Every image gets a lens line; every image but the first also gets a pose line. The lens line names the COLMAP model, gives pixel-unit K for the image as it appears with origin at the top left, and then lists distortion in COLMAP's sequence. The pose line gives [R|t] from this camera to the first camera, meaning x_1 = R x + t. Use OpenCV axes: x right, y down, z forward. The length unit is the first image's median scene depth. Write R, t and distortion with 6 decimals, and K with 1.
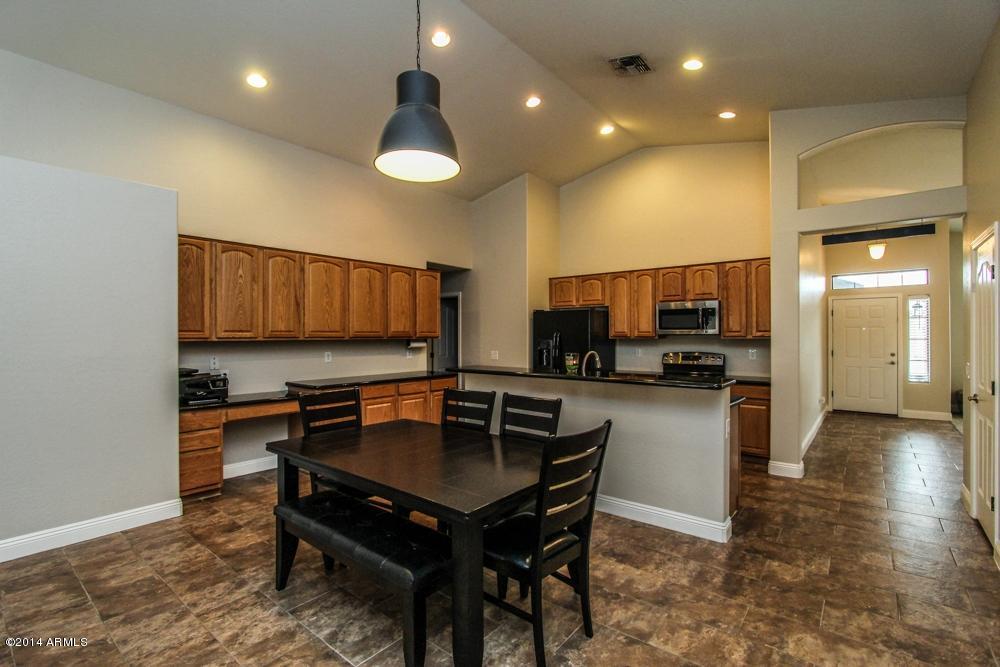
lens RADIAL K [[459.8, 0, 488.6], [0, 459.8, 335.2], [0, 0, 1]] dist [-0.014288, -0.000144]
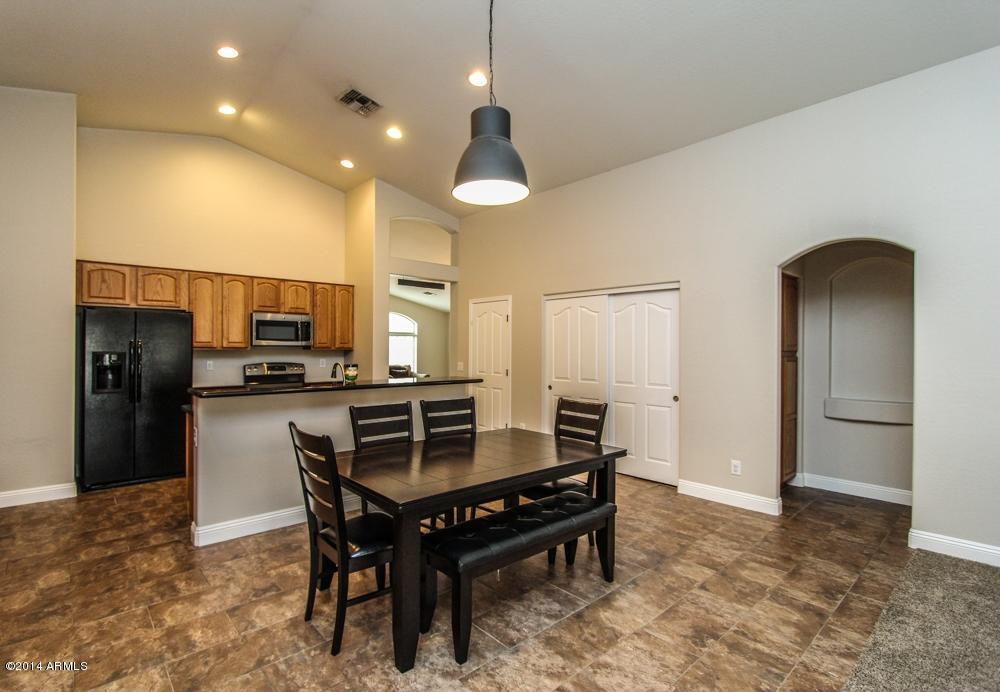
lens RADIAL K [[483.7, 0, 495.4], [0, 483.7, 347.4], [0, 0, 1]] dist [-0.014126, 0.000620]
pose [[0.138624, 0.002988, 0.990341, -0.652931], [-0.005910, 0.999980, -0.002190, 0.002016], [-0.990328, -0.005549, 0.138638, 0.418229]]
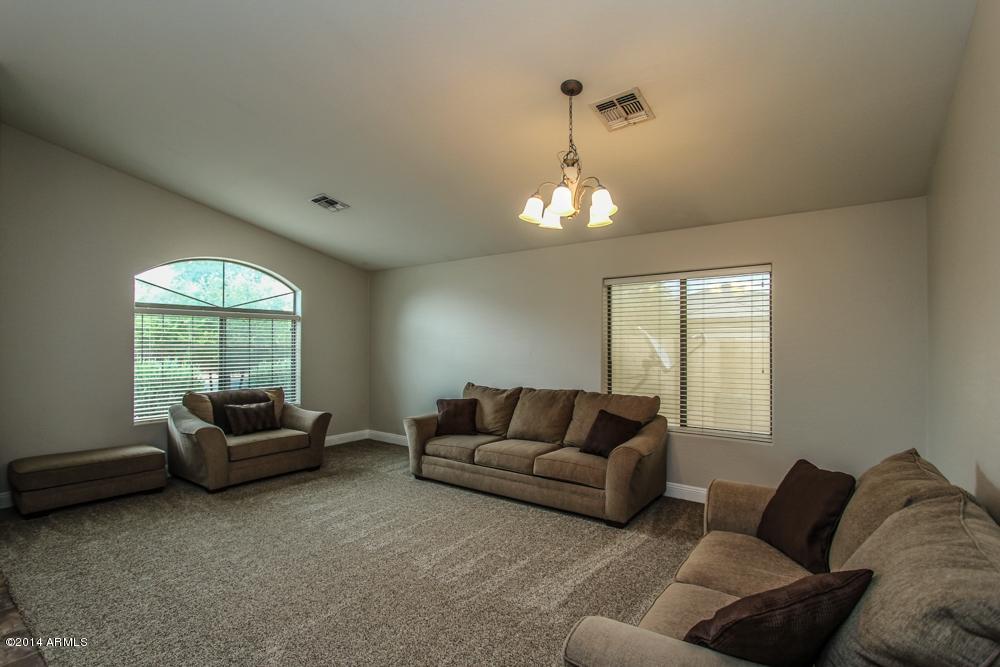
lens RADIAL K [[477.3, 0, 497.4], [0, 477.3, 341.3], [0, 0, 1]] dist [0.001919, 0.000266]
pose [[-0.066565, 0.012073, 0.997709, 0.806420], [-0.004037, 0.999915, -0.012369, -0.000362], [-0.997774, -0.004851, -0.066510, 0.837026]]
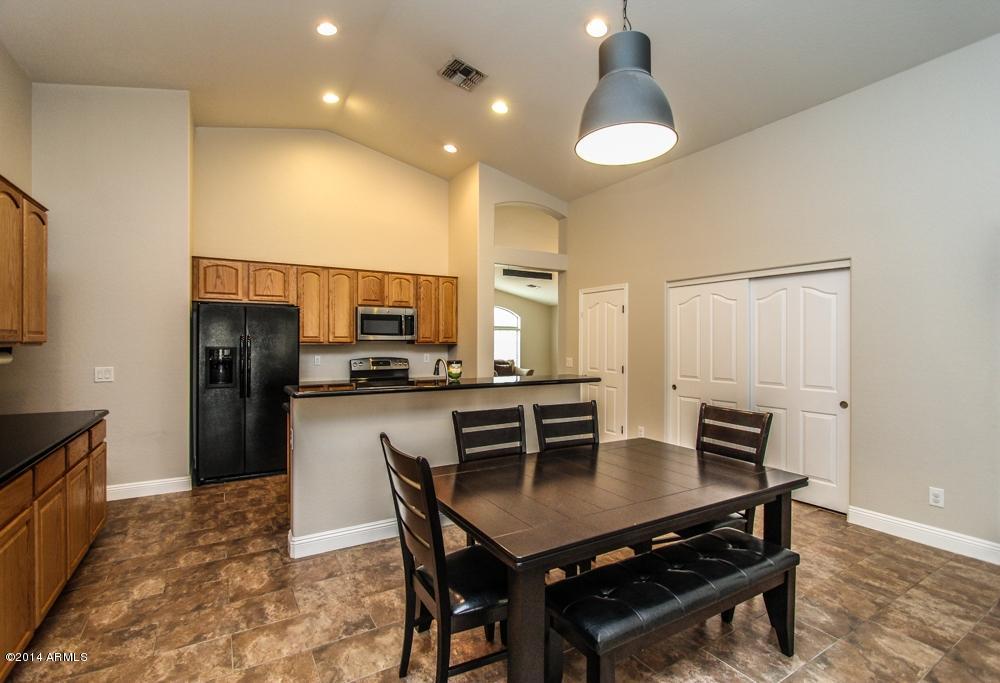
lens RADIAL K [[476.5, 0, 509.8], [0, 476.5, 343.4], [0, 0, 1]] dist [-0.013586, 0.000244]
pose [[0.310666, -0.000915, 0.950519, -0.538574], [-0.004500, 0.999987, 0.002434, 0.001806], [-0.950508, -0.005034, 0.310658, 0.468828]]
